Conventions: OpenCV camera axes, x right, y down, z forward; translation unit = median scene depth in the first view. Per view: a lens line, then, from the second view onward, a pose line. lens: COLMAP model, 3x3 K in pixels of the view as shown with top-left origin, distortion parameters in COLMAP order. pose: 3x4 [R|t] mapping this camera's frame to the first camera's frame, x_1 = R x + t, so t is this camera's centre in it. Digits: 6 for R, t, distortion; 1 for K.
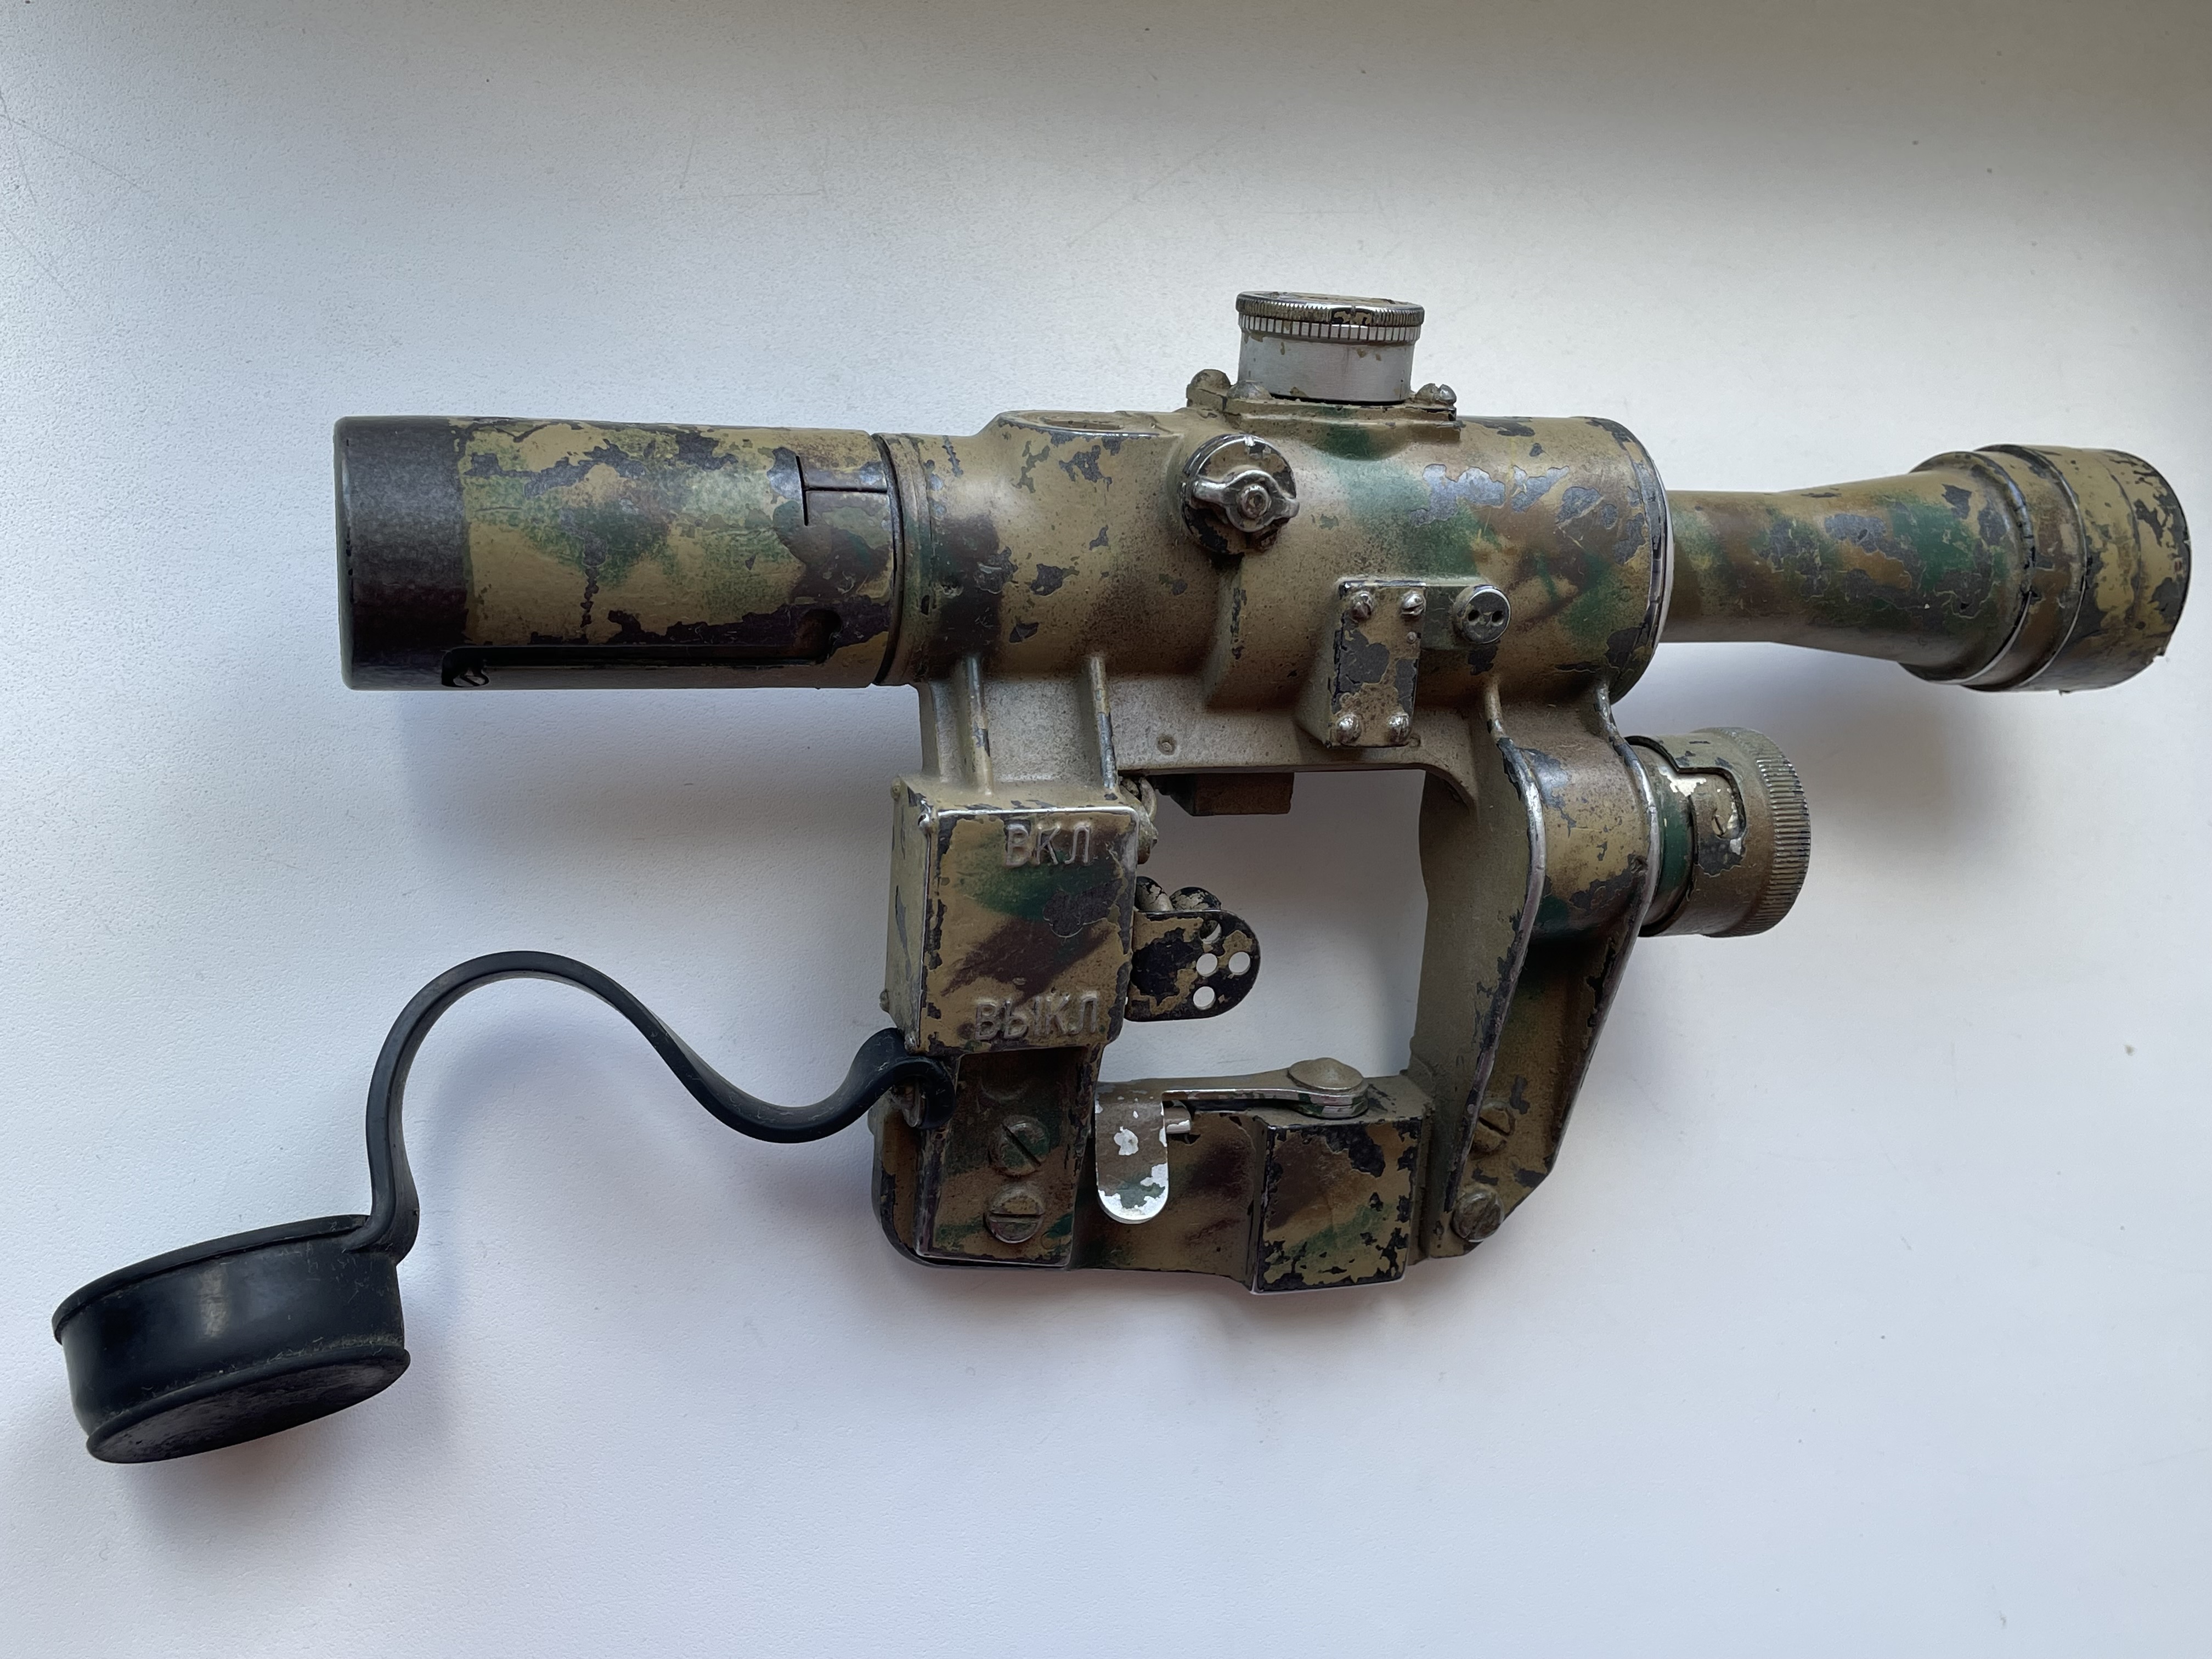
lens RADIAL K [[2093.1, 0, 1106.0], [0, 2093.1, 829.5], [0, 0, 1]] dist [0.120054, -0.289302]
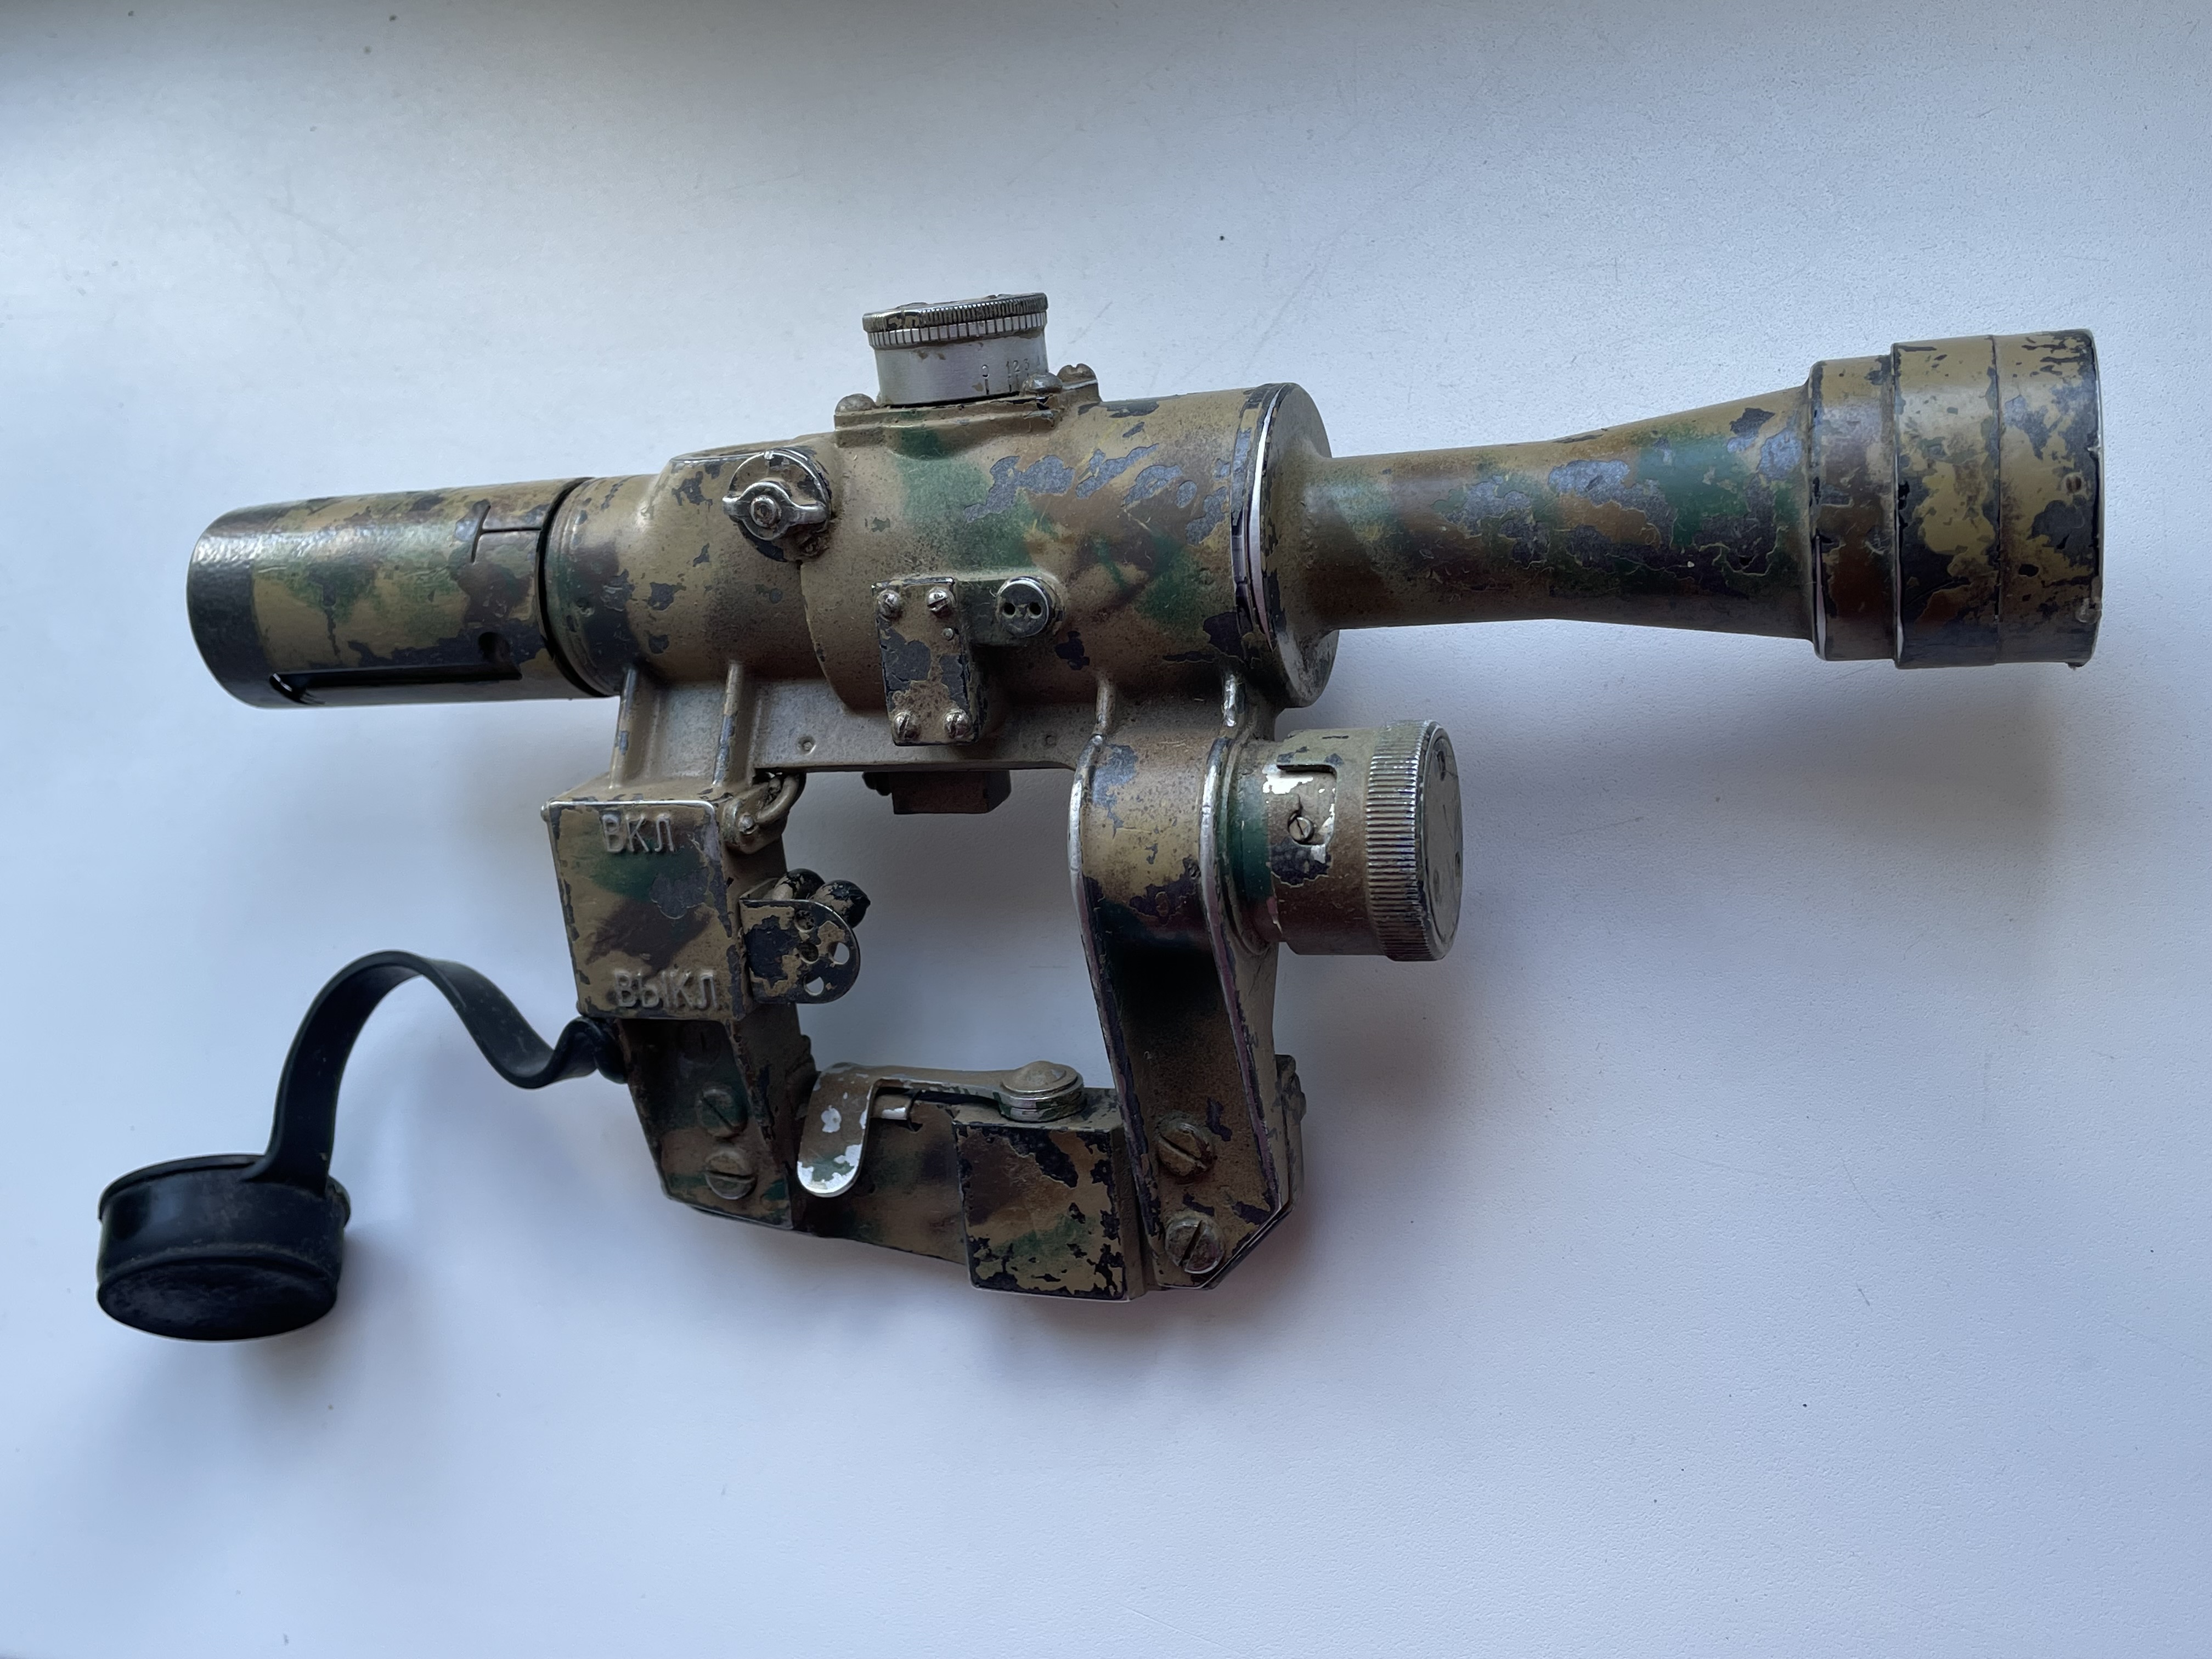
lens RADIAL K [[2093.1, 0, 1106.0], [0, 2093.1, 829.5], [0, 0, 1]] dist [0.120054, -0.289302]
pose [[0.768549, 0.014122, -0.639635, 0.822892], [-0.024520, 0.999672, -0.007391, 0.006782], [0.639321, 0.021364, 0.768643, 0.278883]]
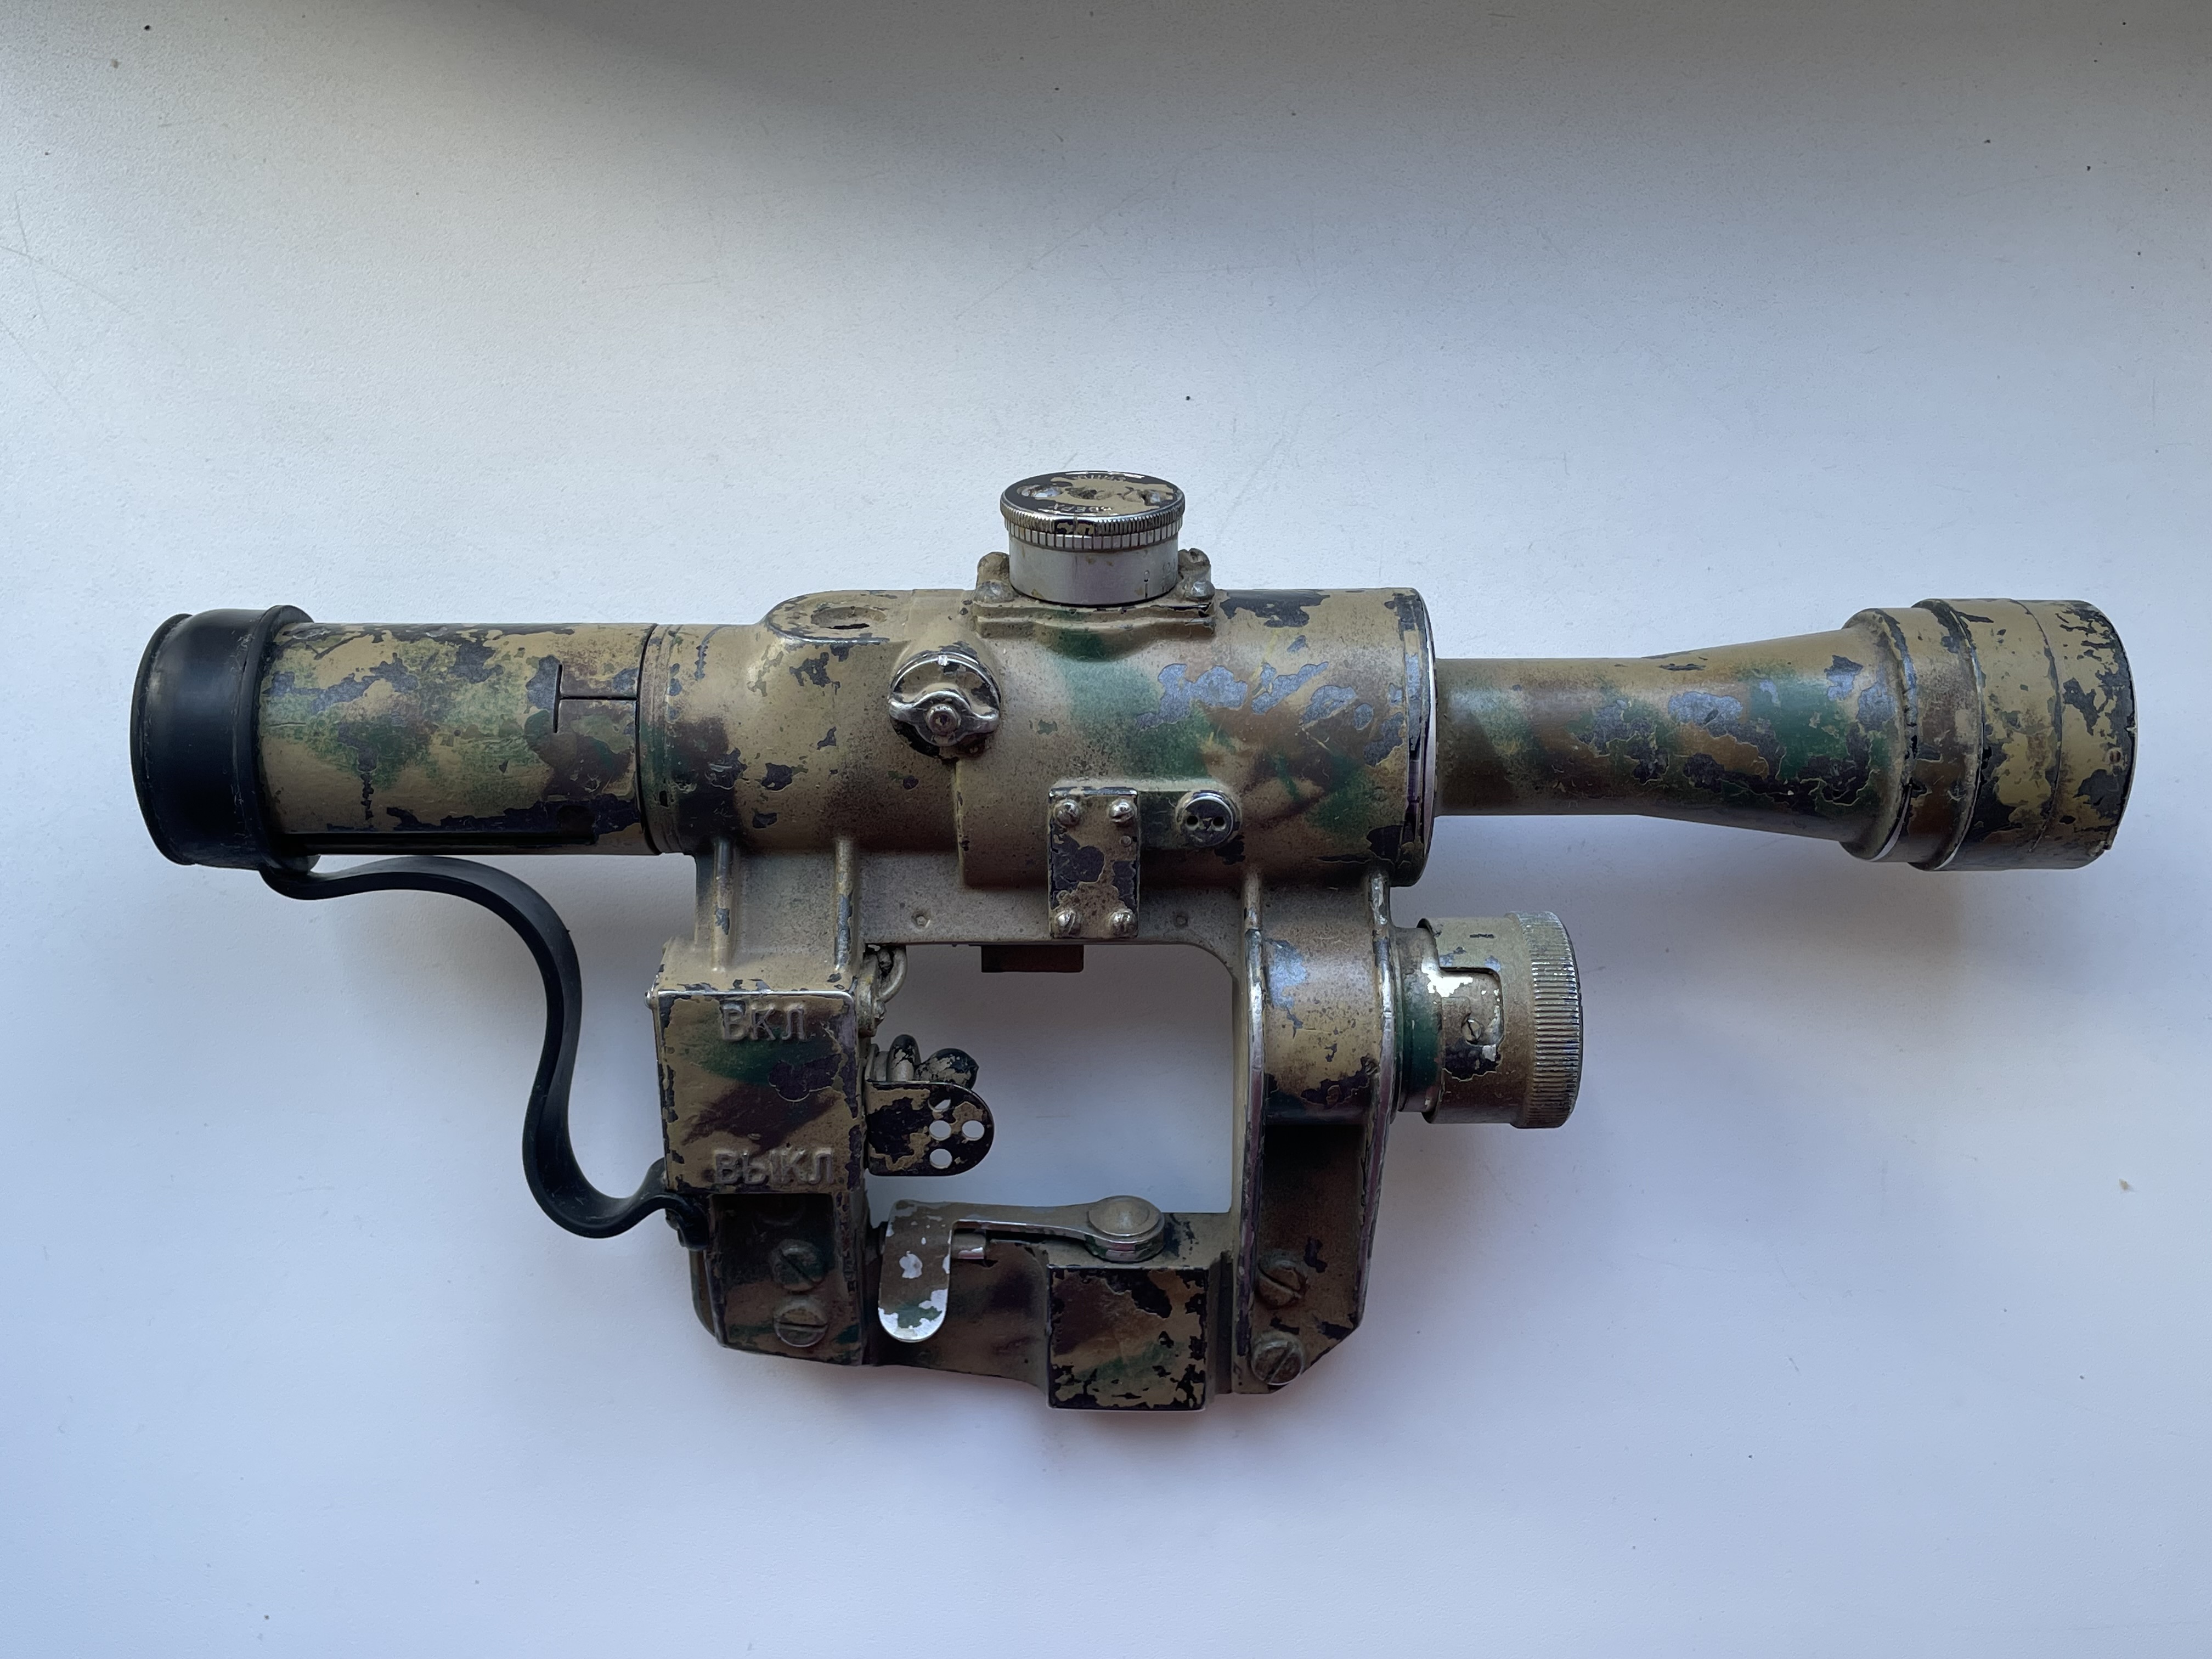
lens RADIAL K [[2050.9, 0, 1106.0], [0, 2050.9, 829.5], [0, 0, 1]] dist [0.114413, -0.288487]
pose [[0.944463, 0.066688, -0.321779, 0.448181], [-0.032094, 0.993230, 0.111647, -0.204072], [0.327046, -0.095119, 0.940209, 0.055212]]
